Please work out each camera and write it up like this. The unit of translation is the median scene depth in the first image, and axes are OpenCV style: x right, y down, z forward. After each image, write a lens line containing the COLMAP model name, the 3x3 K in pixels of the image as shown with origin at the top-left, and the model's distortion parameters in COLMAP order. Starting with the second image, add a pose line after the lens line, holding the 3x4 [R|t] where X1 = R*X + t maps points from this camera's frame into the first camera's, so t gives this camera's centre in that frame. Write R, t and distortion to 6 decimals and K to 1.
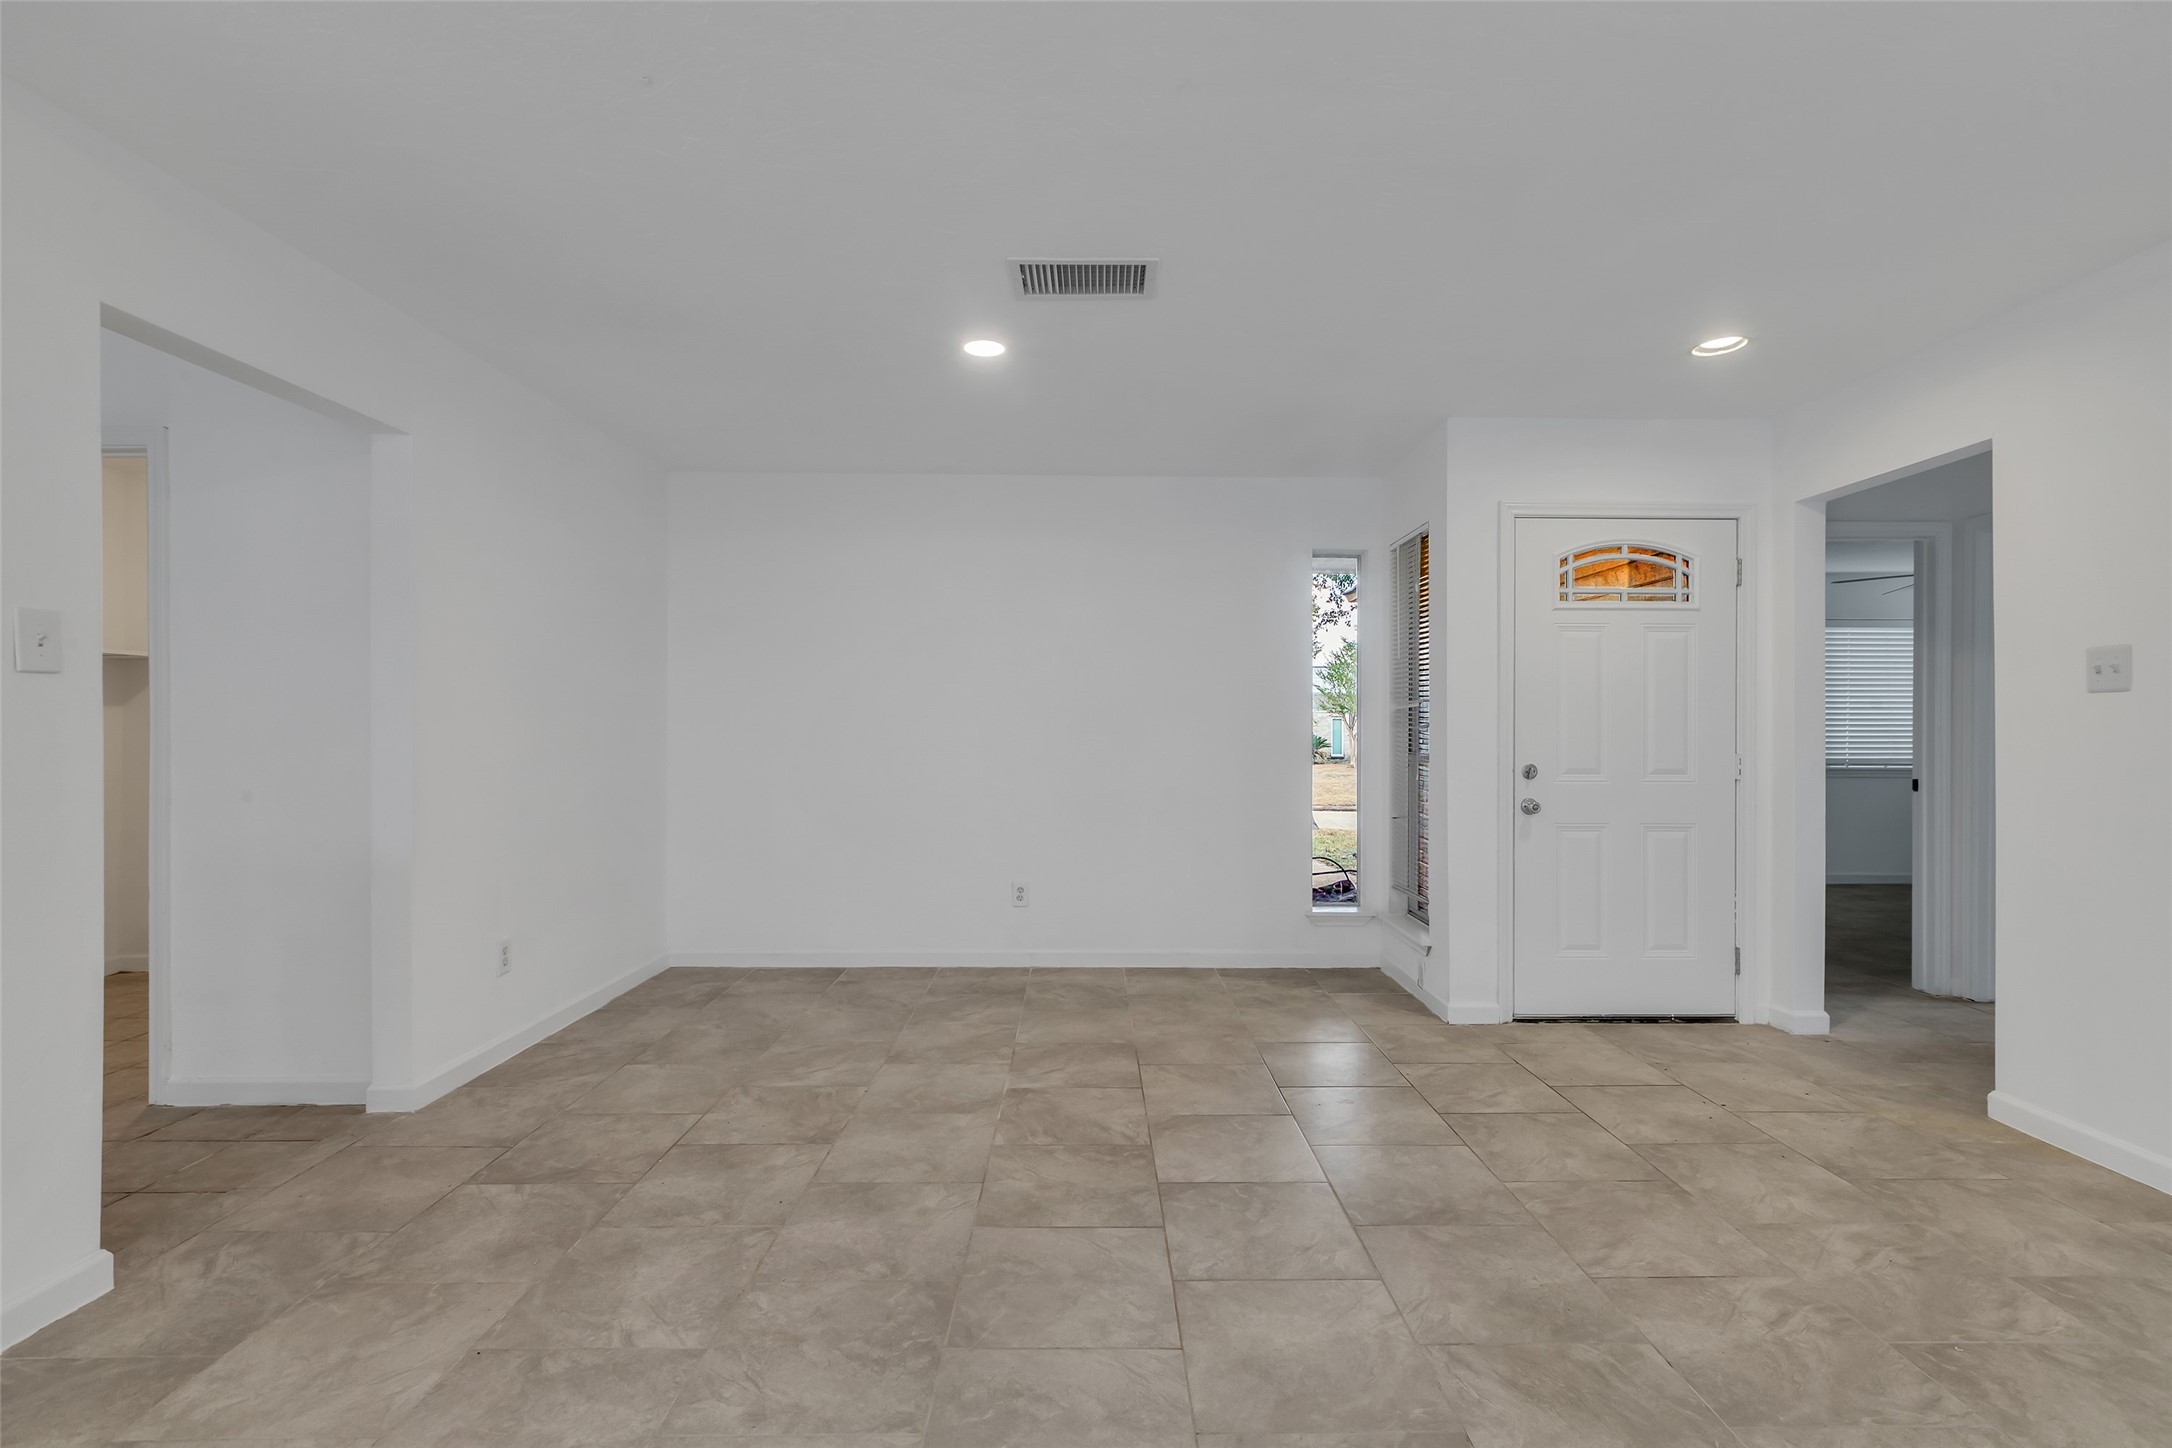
lens RADIAL K [[969.5, 0, 1093.8], [0, 969.5, 731.3], [0, 0, 1]] dist [-0.000083, 0.001754]
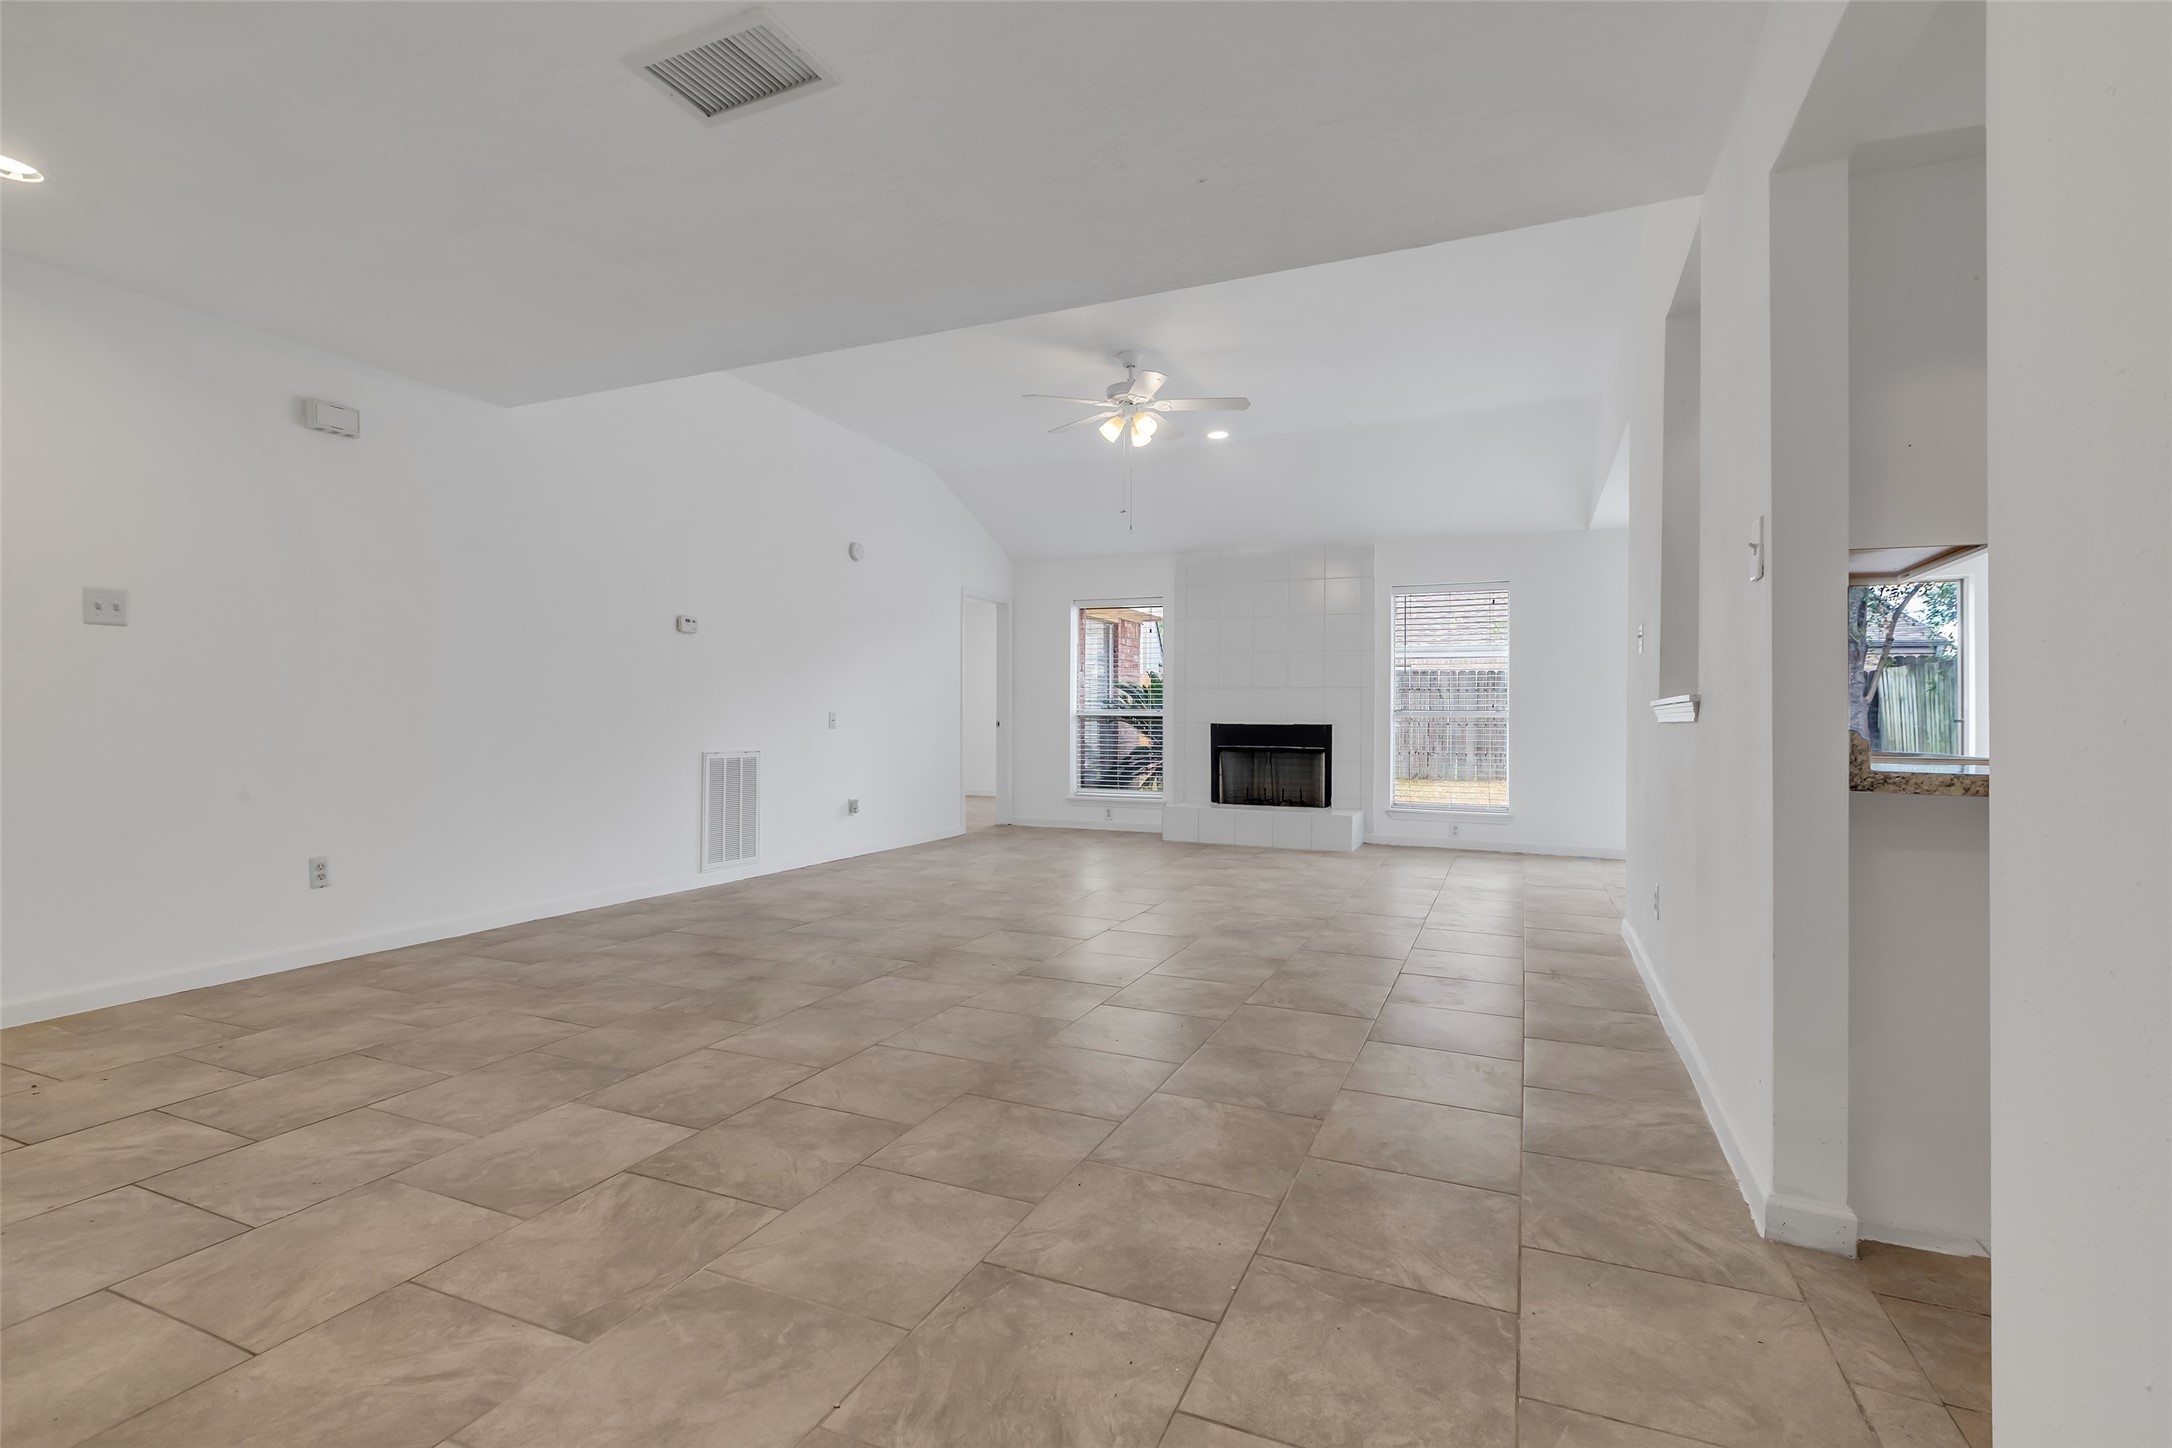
lens RADIAL K [[969.5, 0, 1107.0], [0, 969.5, 720.4], [0, 0, 1]] dist [-0.000083, 0.001754]
pose [[-0.916903, -0.009077, 0.399007, -0.639715], [-0.007166, 0.999955, 0.006282, 0.066312], [-0.399046, 0.002901, -0.916926, 1.662860]]
